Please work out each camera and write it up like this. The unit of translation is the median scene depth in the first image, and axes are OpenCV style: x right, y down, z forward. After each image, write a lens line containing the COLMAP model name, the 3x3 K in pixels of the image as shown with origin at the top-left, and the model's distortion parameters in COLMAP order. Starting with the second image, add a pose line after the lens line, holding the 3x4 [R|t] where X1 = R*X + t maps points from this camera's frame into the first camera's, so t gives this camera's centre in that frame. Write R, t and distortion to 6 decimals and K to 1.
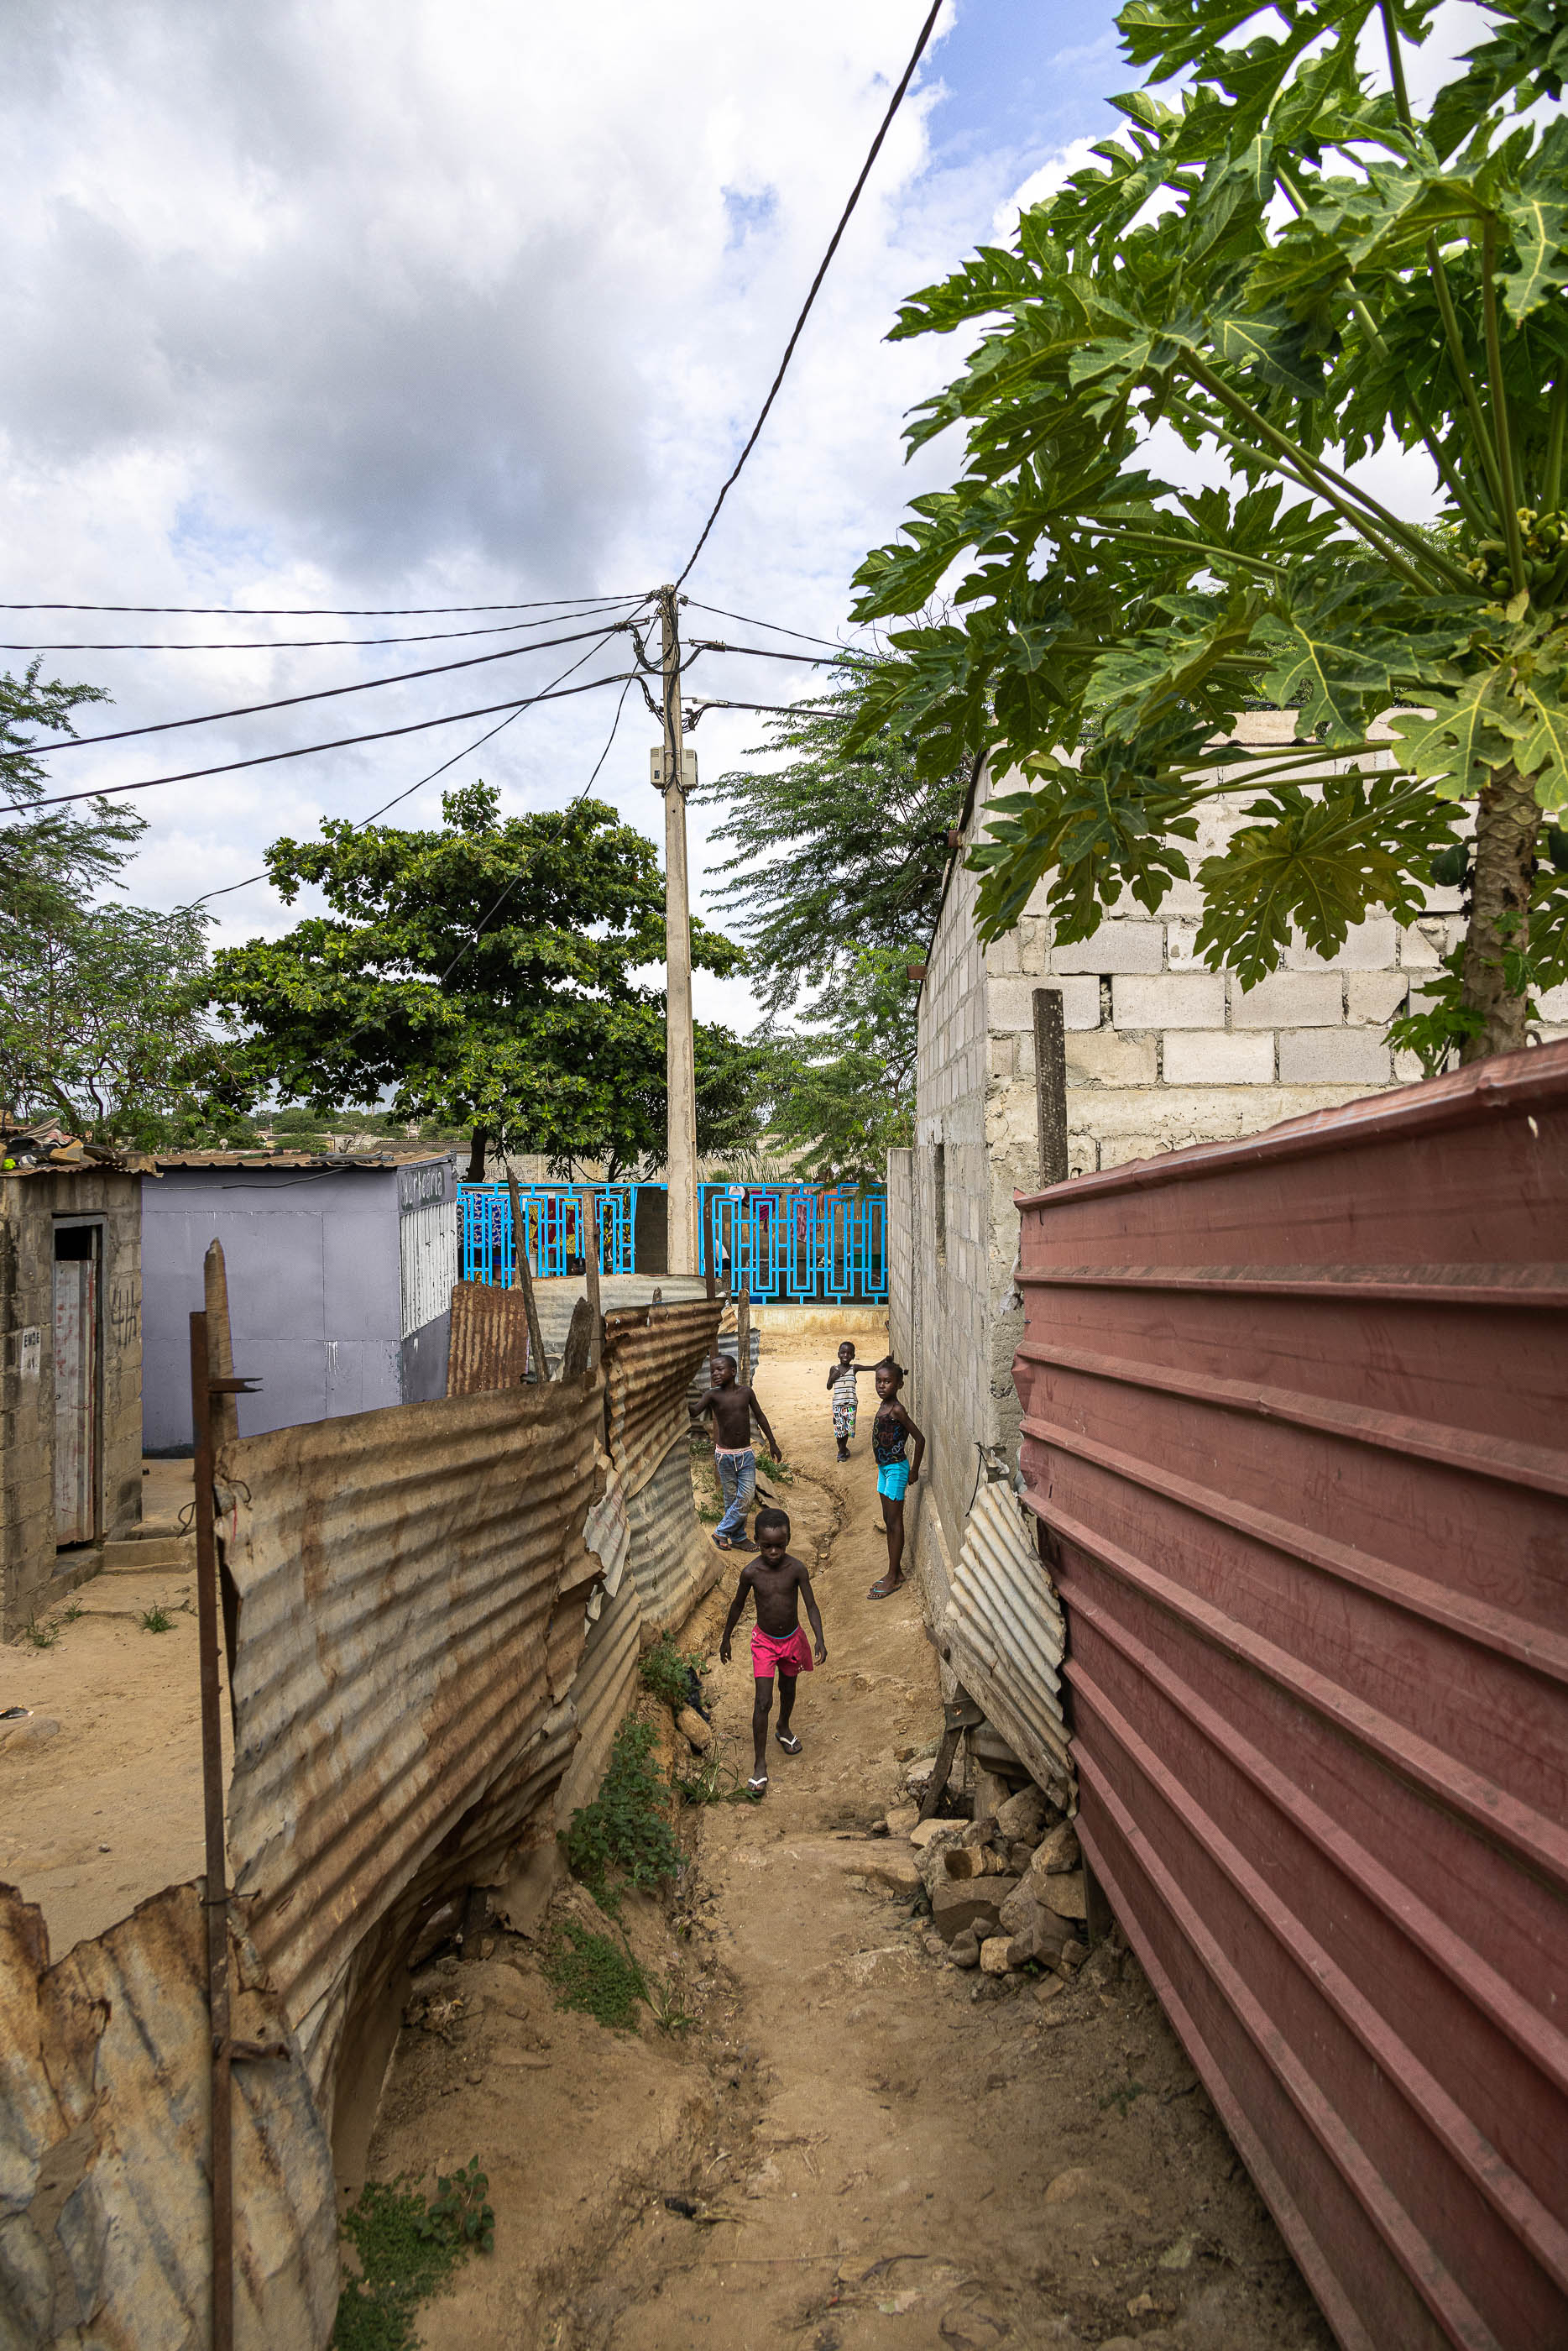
lens RADIAL K [[4376.4, 0, 784.0], [0, 4376.4, 1175.5], [0, 0, 1]] dist [-0.046085, 0.050173]
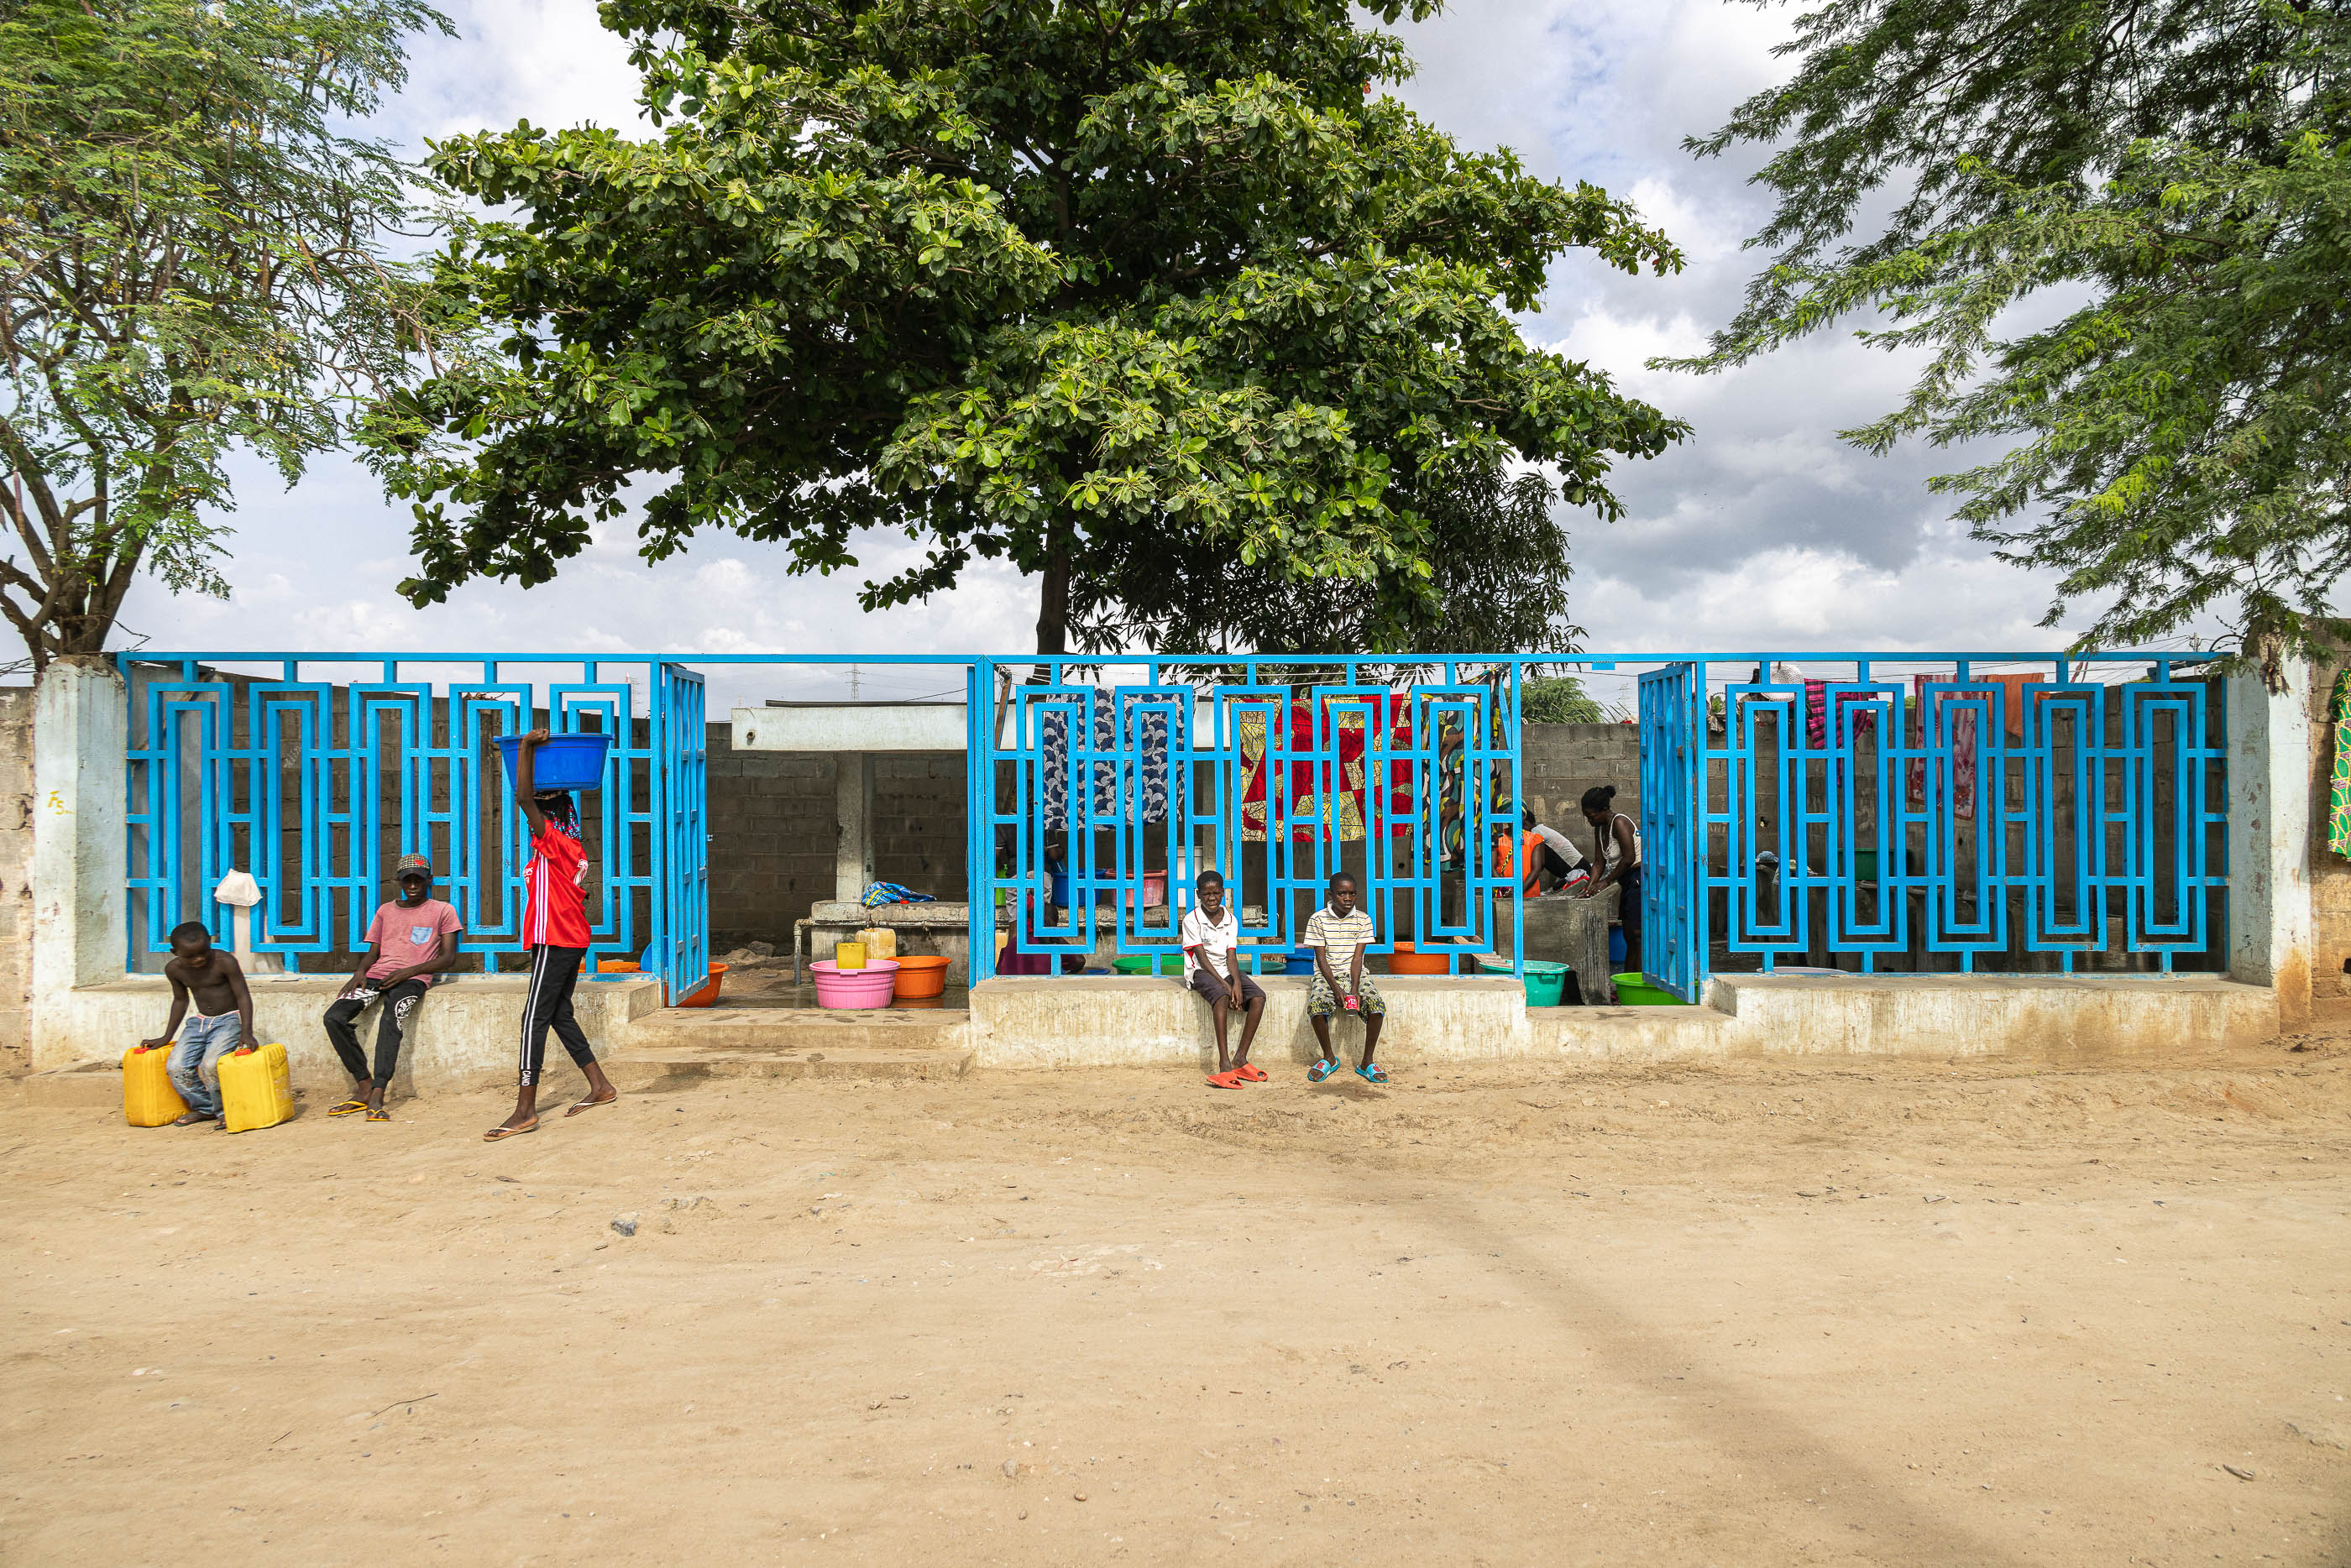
lens RADIAL K [[4376.4, 0, 1175.5], [0, 4376.4, 784.0], [0, 0, 1]] dist [-0.046085, 0.050173]
pose [[0.999819, -0.000917, -0.019008, -0.053345], [0.000904, 0.999999, -0.000704, 0.012546], [0.019008, 0.000687, 0.999819, 0.585376]]
